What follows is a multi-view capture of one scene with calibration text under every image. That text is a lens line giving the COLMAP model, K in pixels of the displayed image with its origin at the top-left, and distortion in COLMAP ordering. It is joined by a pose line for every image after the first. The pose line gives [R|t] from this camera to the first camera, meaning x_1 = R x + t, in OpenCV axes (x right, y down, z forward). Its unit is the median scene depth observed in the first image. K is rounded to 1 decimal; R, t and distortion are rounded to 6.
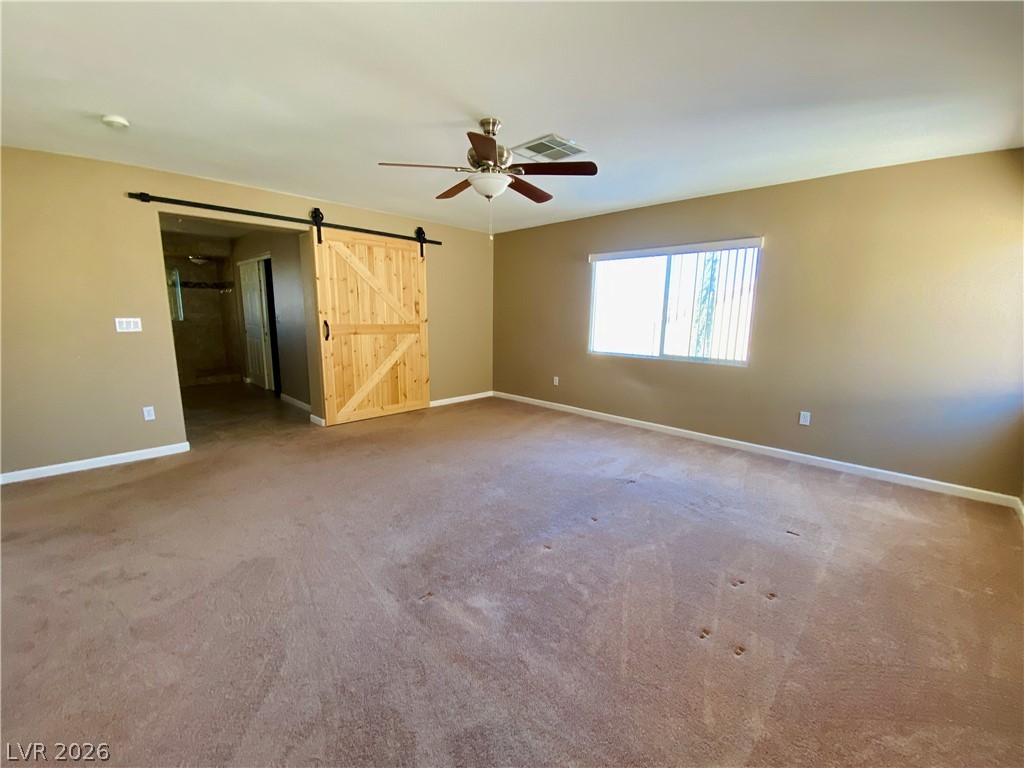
lens RADIAL K [[418.1, 0, 513.8], [0, 418.1, 383.4], [0, 0, 1]] dist [0.003461, -0.010580]
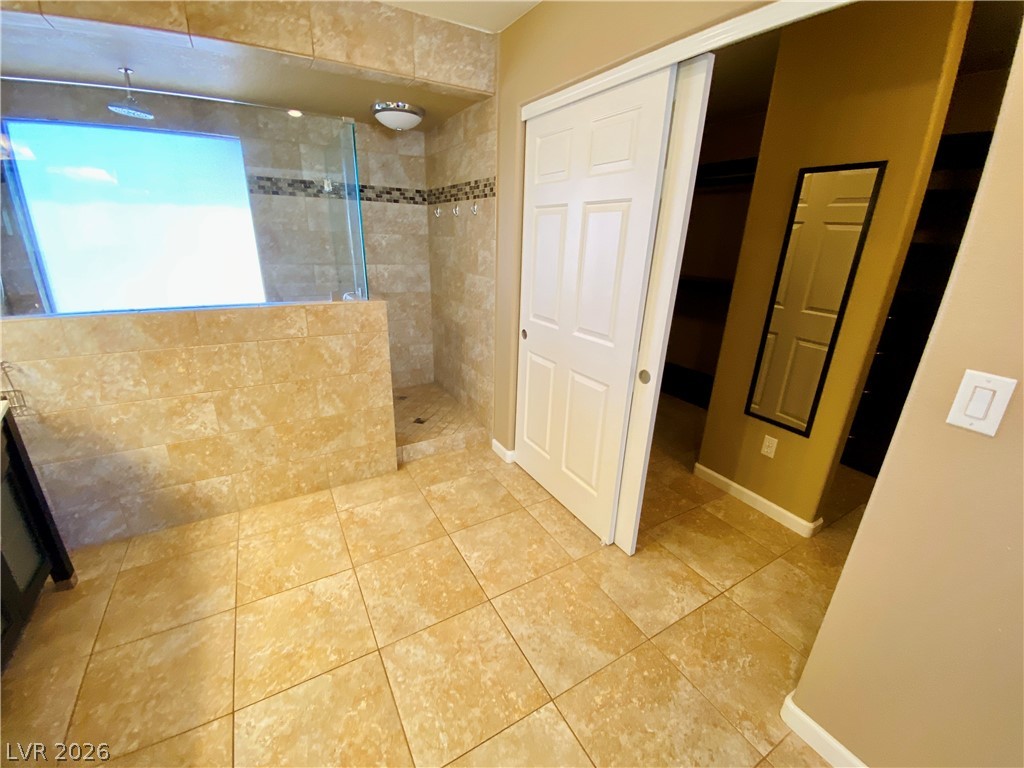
lens RADIAL K [[418.1, 0, 513.8], [0, 418.1, 383.4], [0, 0, 1]] dist [0.003461, -0.010580]
pose [[0.964193, 0.101303, -0.245091, -0.520574], [-0.058498, 0.982646, 0.176024, -0.134153], [0.258670, -0.155384, 0.953386, 0.618311]]
